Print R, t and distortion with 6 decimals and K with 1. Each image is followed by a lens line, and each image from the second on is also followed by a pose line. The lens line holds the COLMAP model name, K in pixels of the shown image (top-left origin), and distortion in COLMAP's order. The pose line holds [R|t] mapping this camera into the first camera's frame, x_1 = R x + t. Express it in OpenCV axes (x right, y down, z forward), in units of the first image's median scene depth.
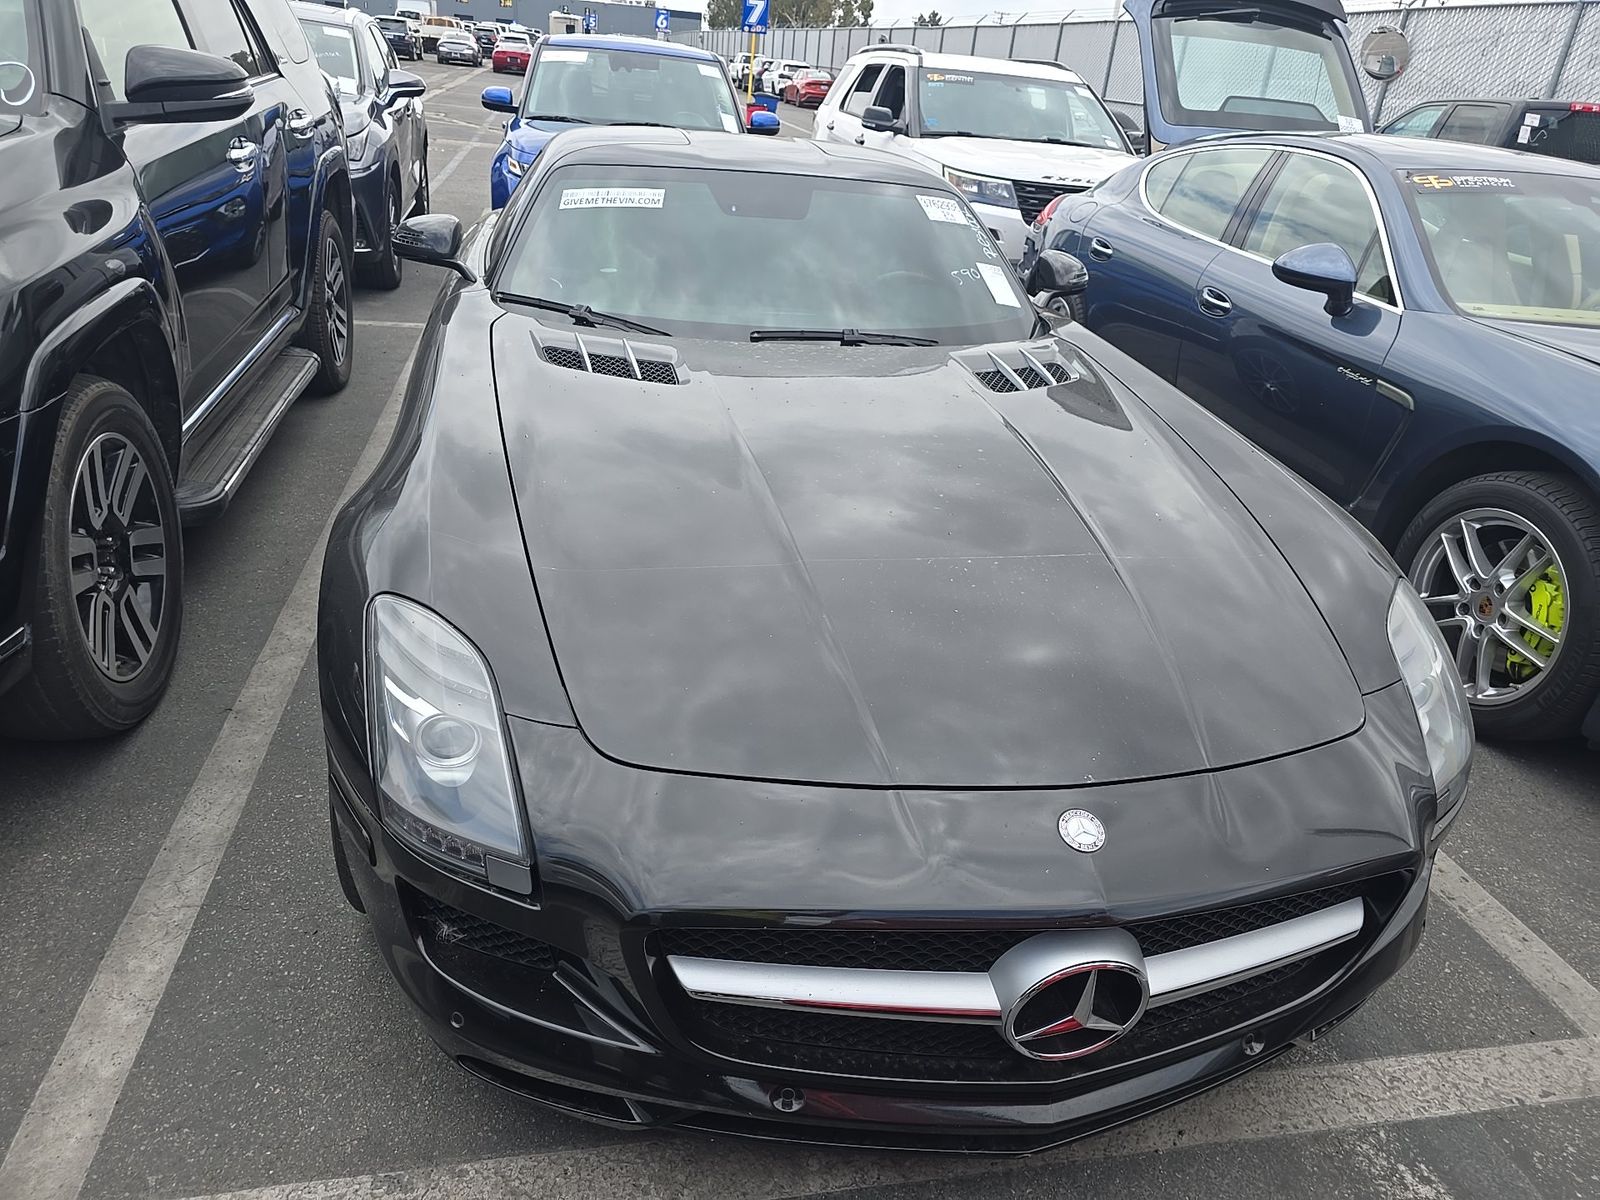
lens RADIAL K [[1097.0, 0, 817.2], [0, 1097.0, 595.8], [0, 0, 1]] dist [0.022459, -0.021613]
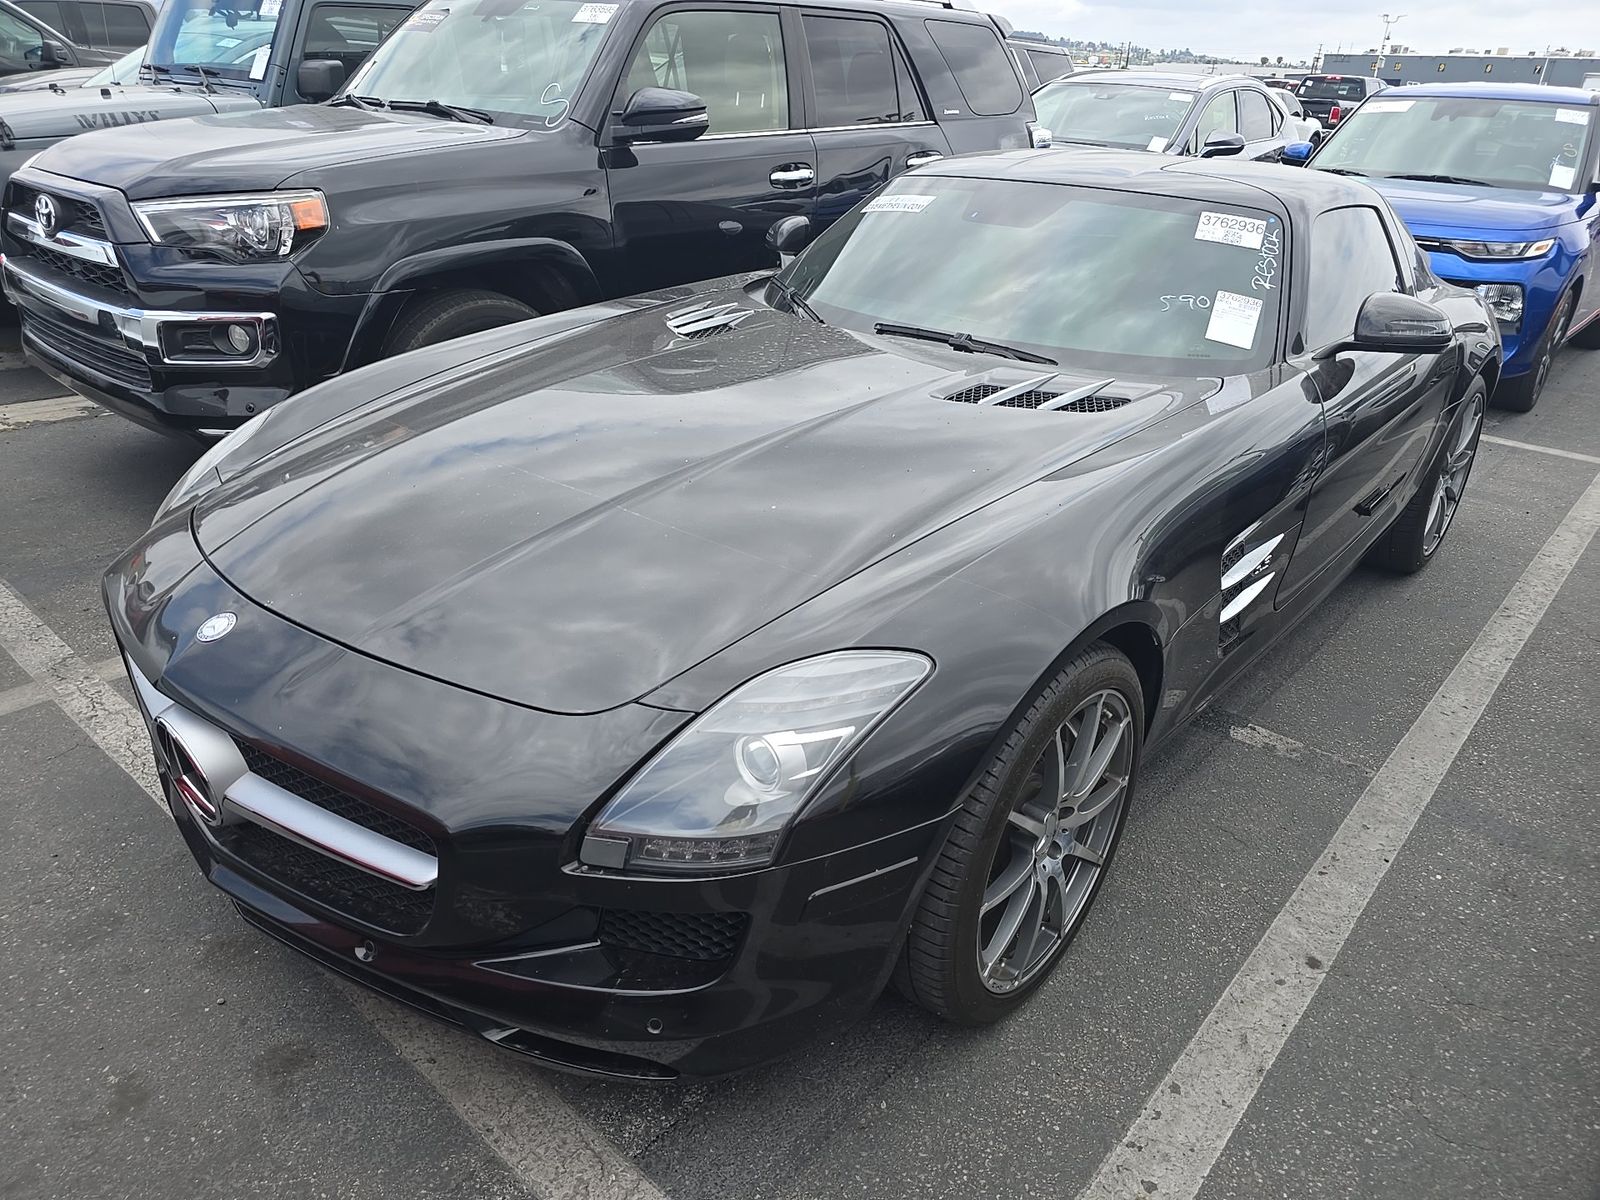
lens RADIAL K [[1097.0, 0, 800.7], [0, 1097.0, 595.2], [0, 0, 1]] dist [0.022459, -0.021613]
pose [[0.607532, 0.279004, -0.743681, 0.717353], [-0.329624, 0.940410, 0.083531, -0.062605], [0.722670, 0.194387, 0.663296, 0.310800]]
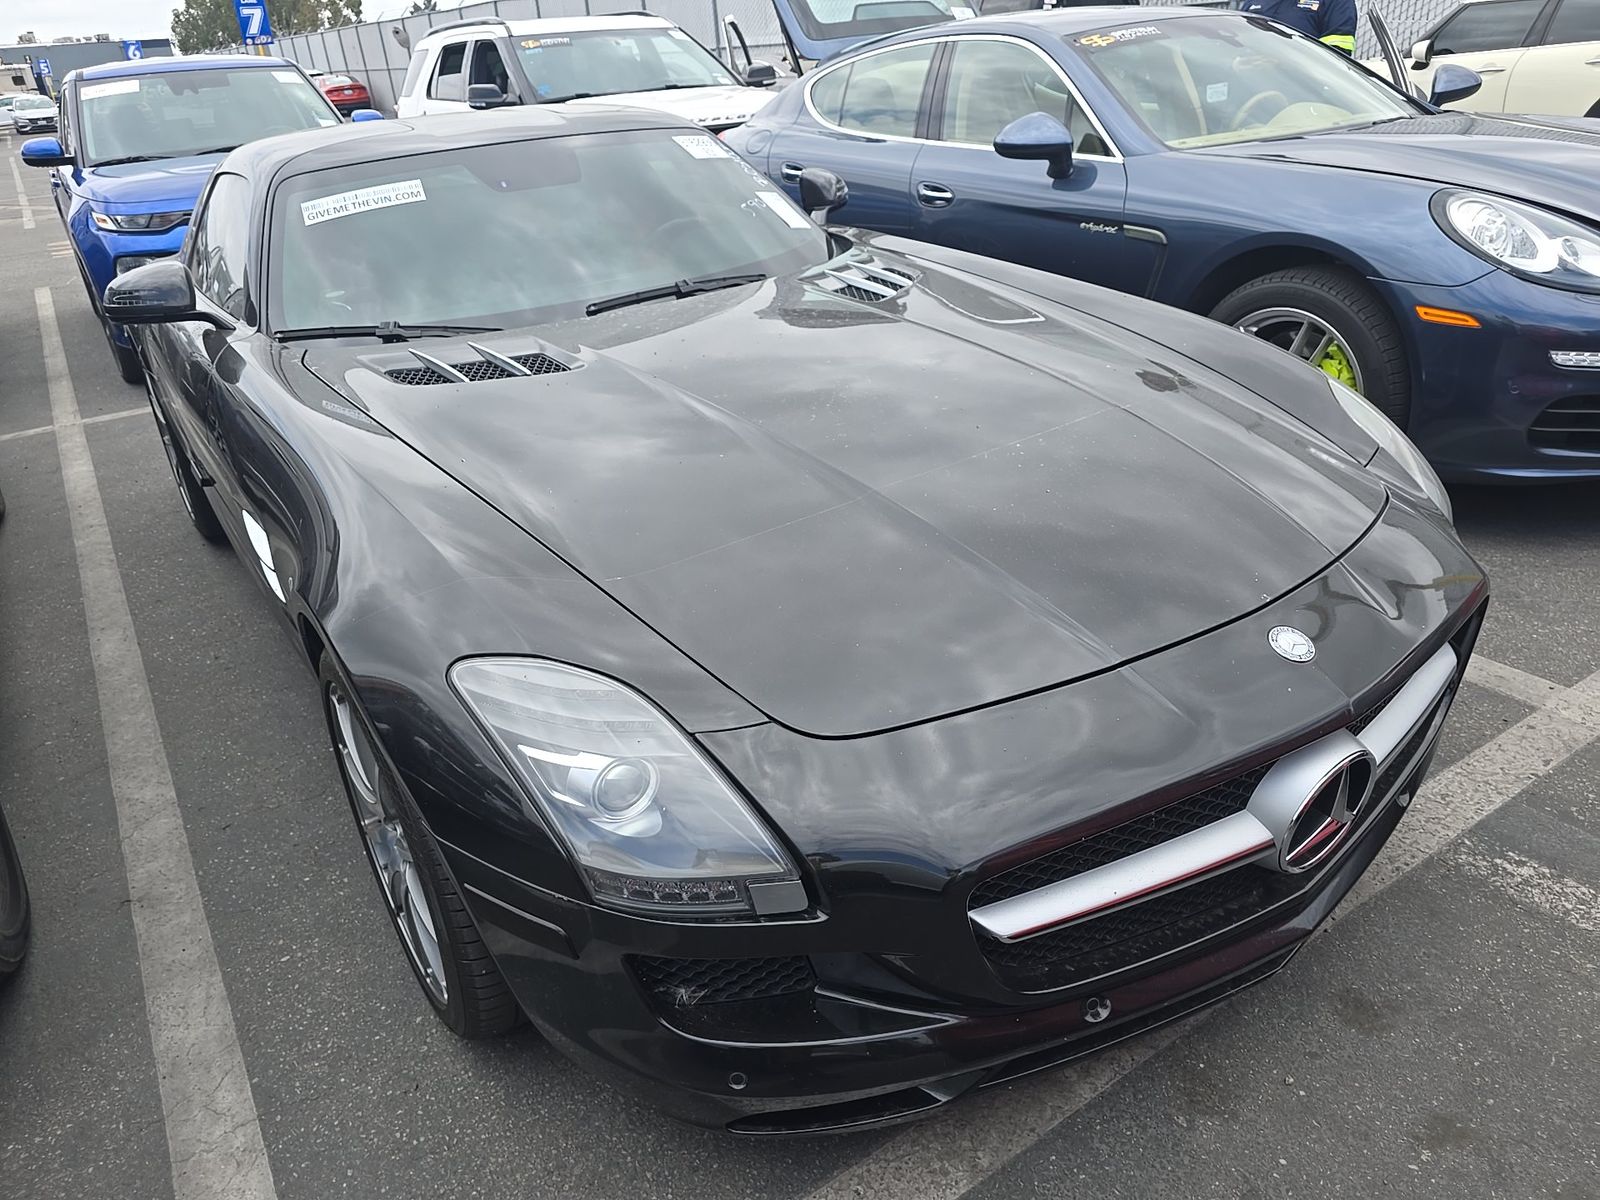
lens RADIAL K [[1097.0, 0, 820.7], [0, 1097.0, 591.8], [0, 0, 1]] dist [0.022459, -0.021613]
pose [[0.913374, -0.302901, 0.272027, -0.199459], [0.296865, 0.952764, 0.064129, -0.013006], [-0.278603, 0.022182, 0.960150, 0.064816]]
